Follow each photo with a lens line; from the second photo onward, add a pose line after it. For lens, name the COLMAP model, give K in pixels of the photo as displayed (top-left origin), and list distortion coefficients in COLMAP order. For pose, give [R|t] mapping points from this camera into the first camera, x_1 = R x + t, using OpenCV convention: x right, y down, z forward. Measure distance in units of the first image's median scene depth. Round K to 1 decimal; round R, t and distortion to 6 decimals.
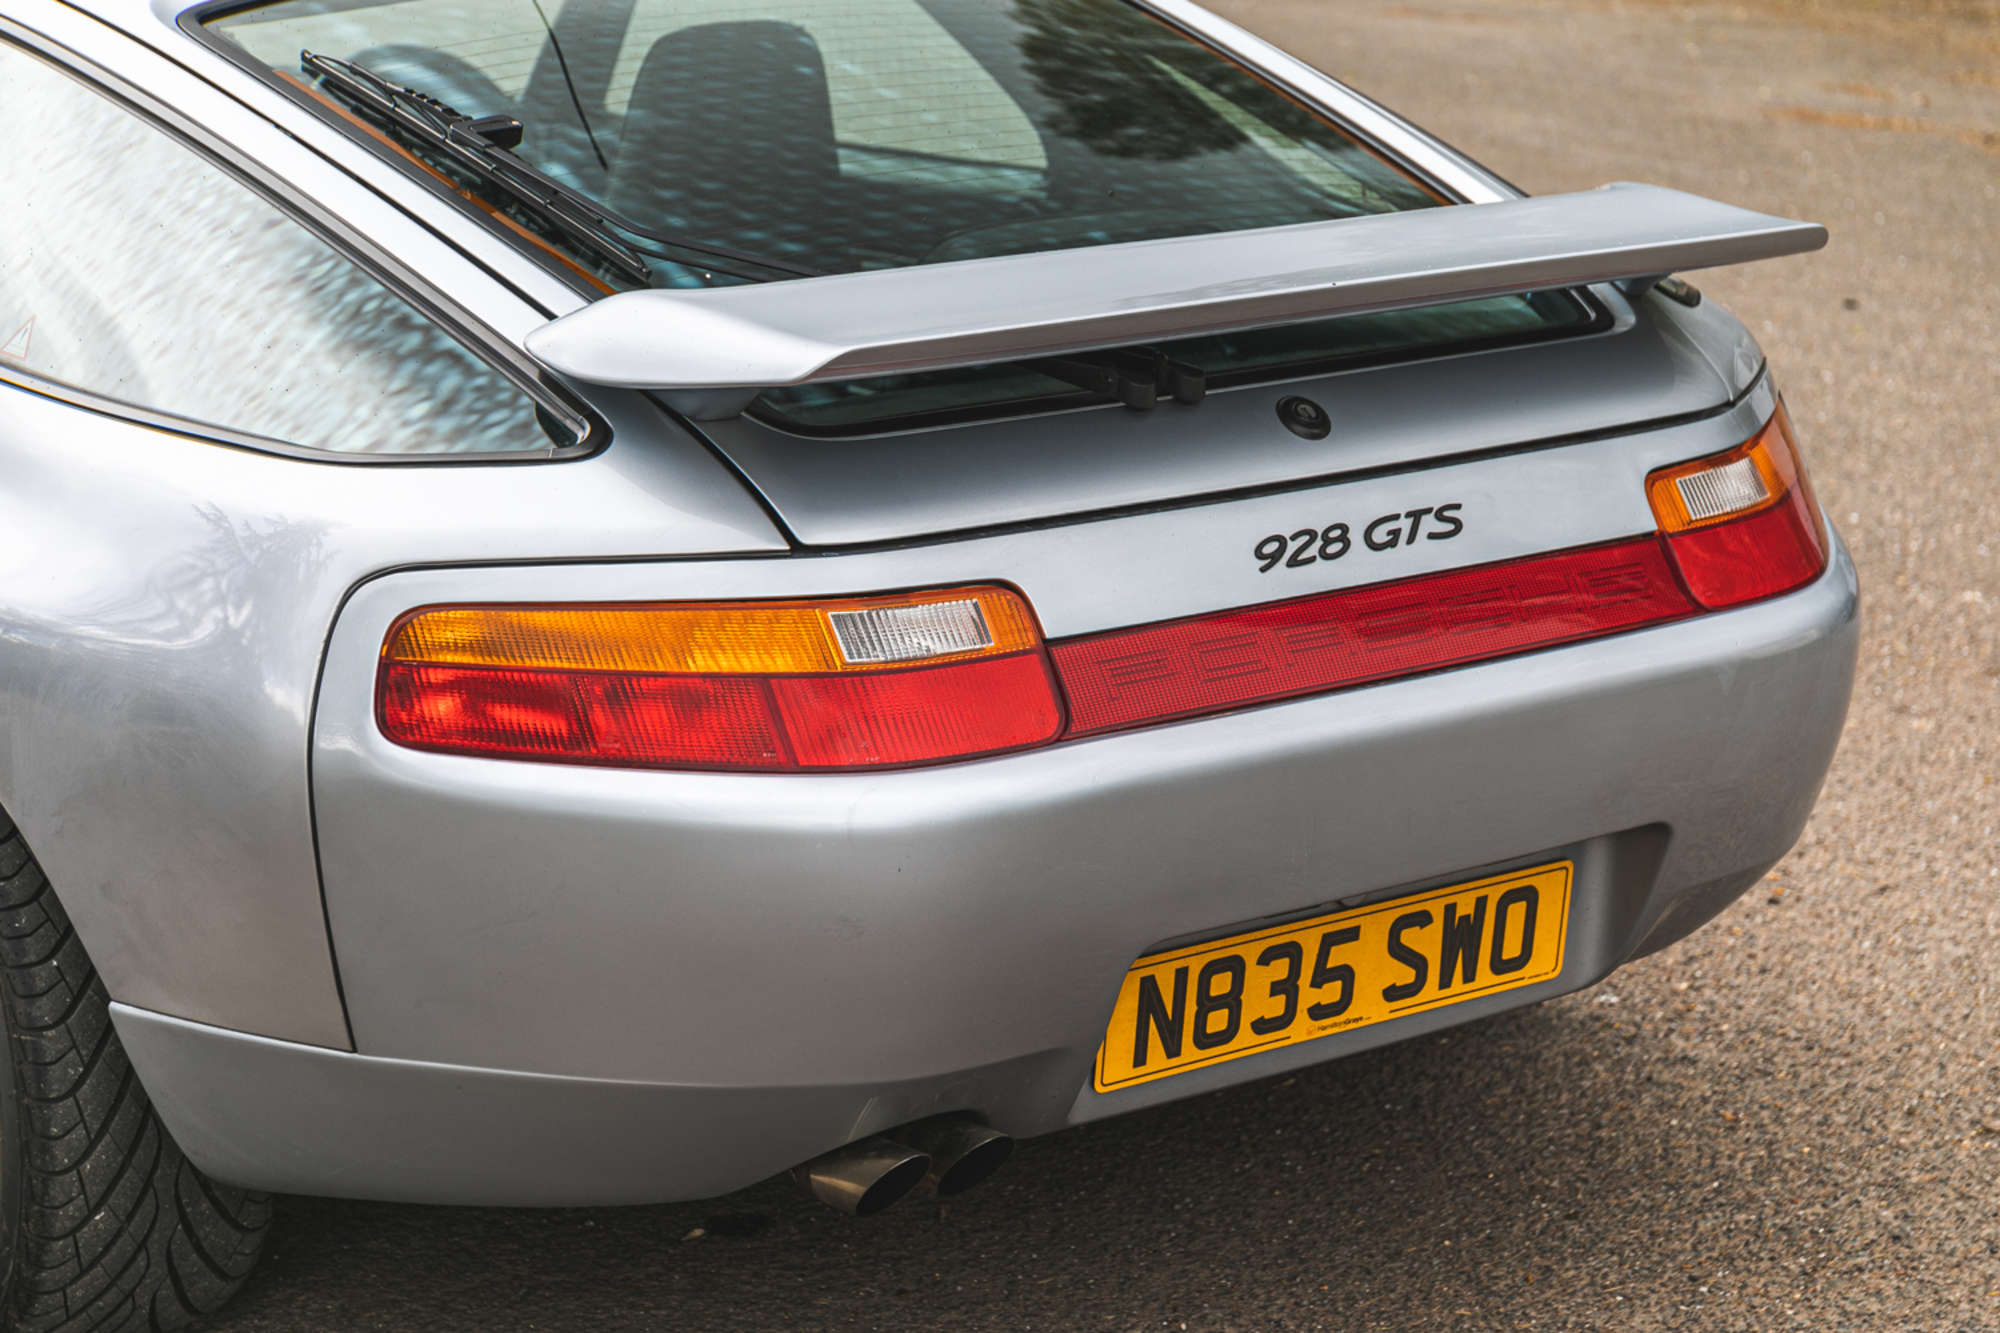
lens RADIAL K [[4149.1, 0, 966.5], [0, 4149.1, 736.5], [0, 0, 1]] dist [-0.105401, 0.000000]
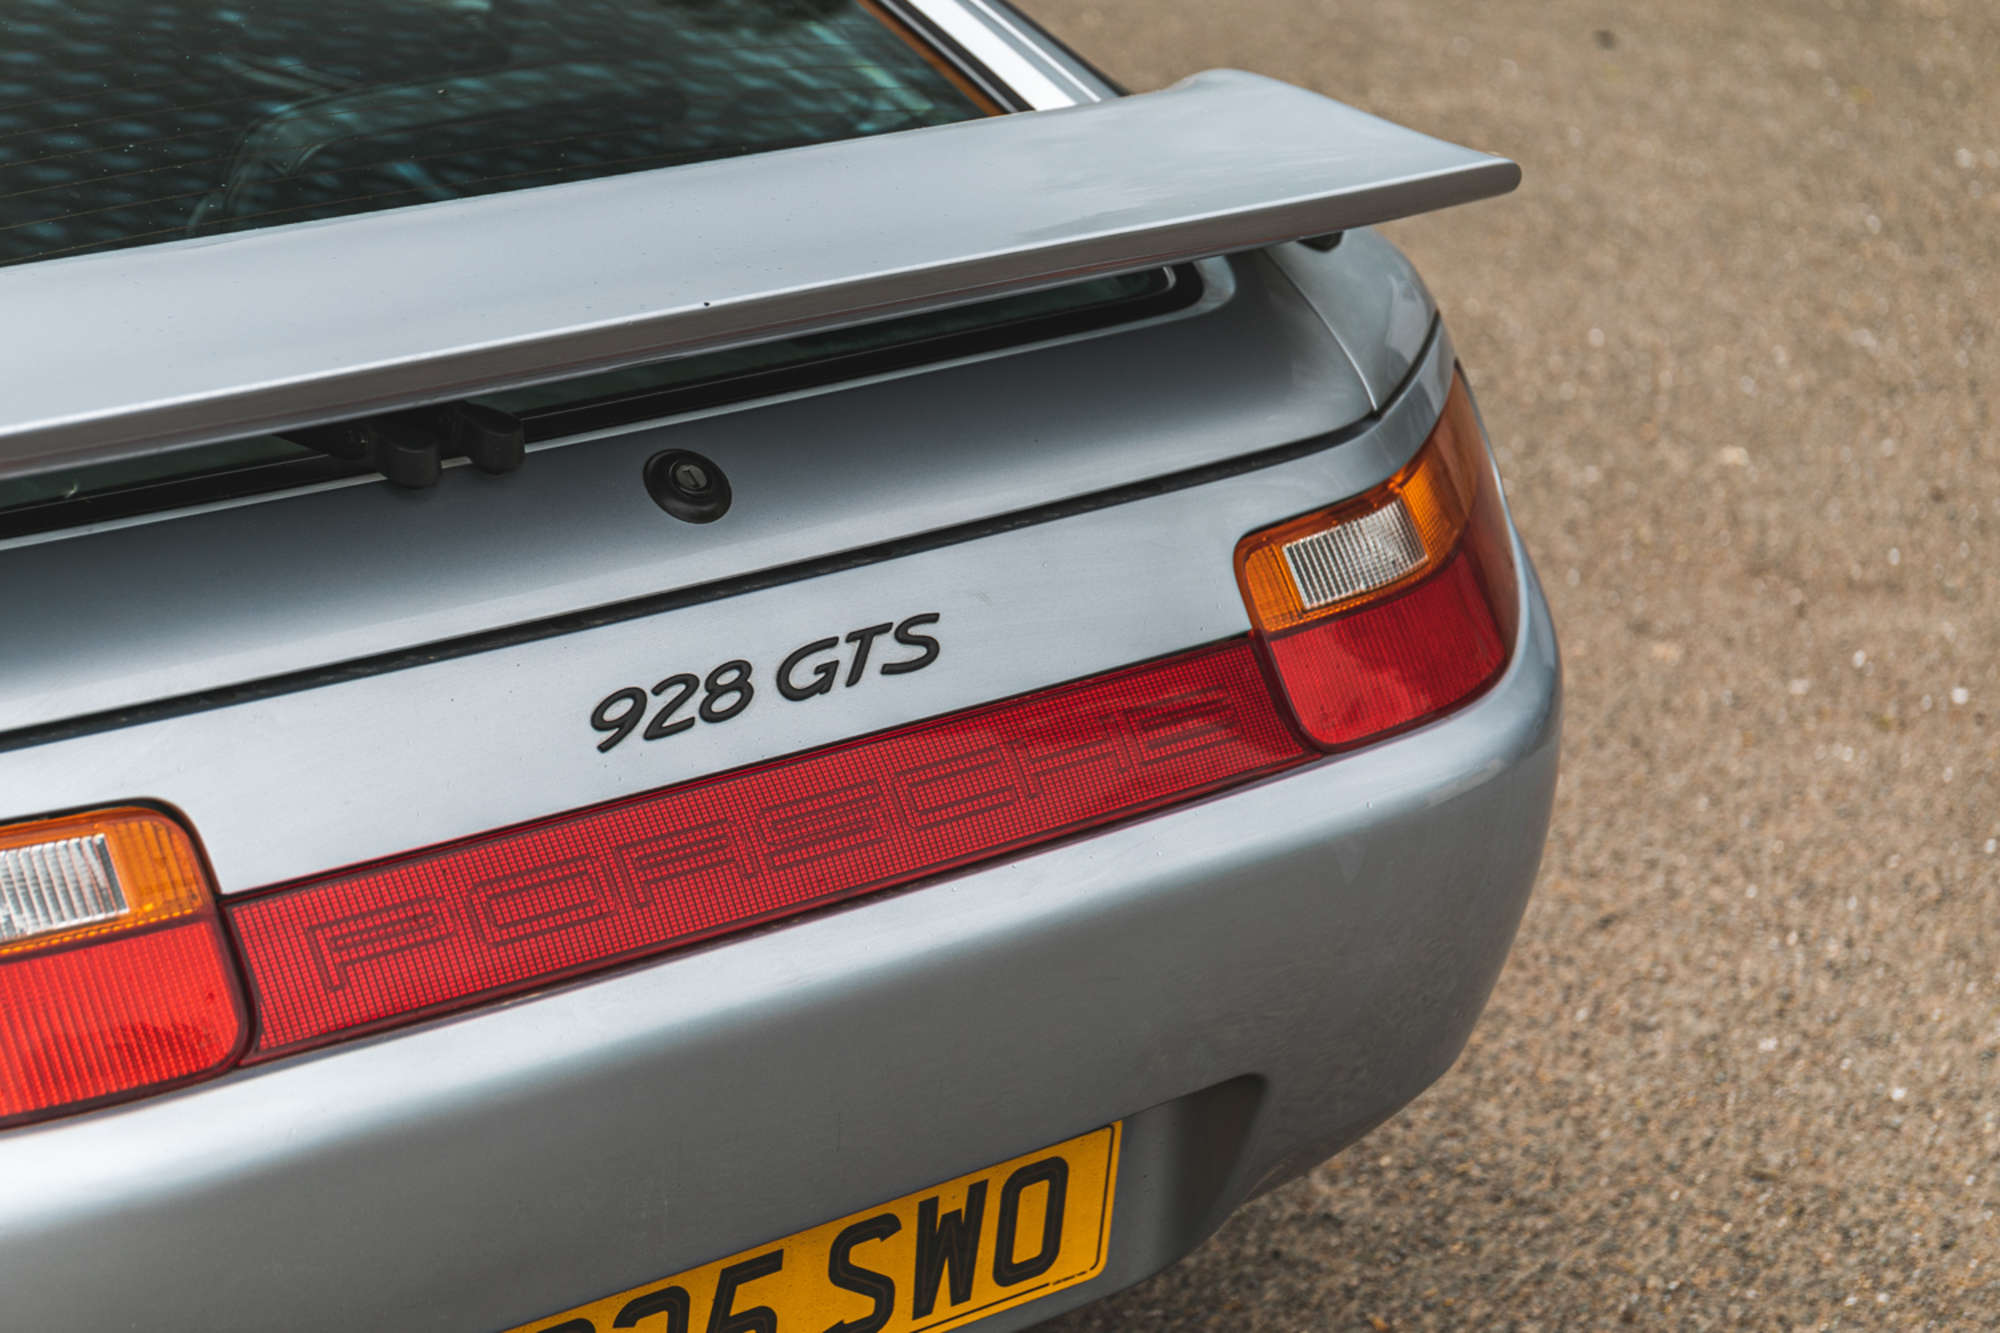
lens RADIAL K [[4149.1, 0, 990.1], [0, 4149.1, 678.9], [0, 0, 1]] dist [-0.105401, 0.000000]
pose [[0.998149, 0.004426, 0.060648, 0.086709], [-0.009057, 0.997043, 0.076306, -0.093666], [-0.060131, -0.076714, 0.995238, 0.349337]]
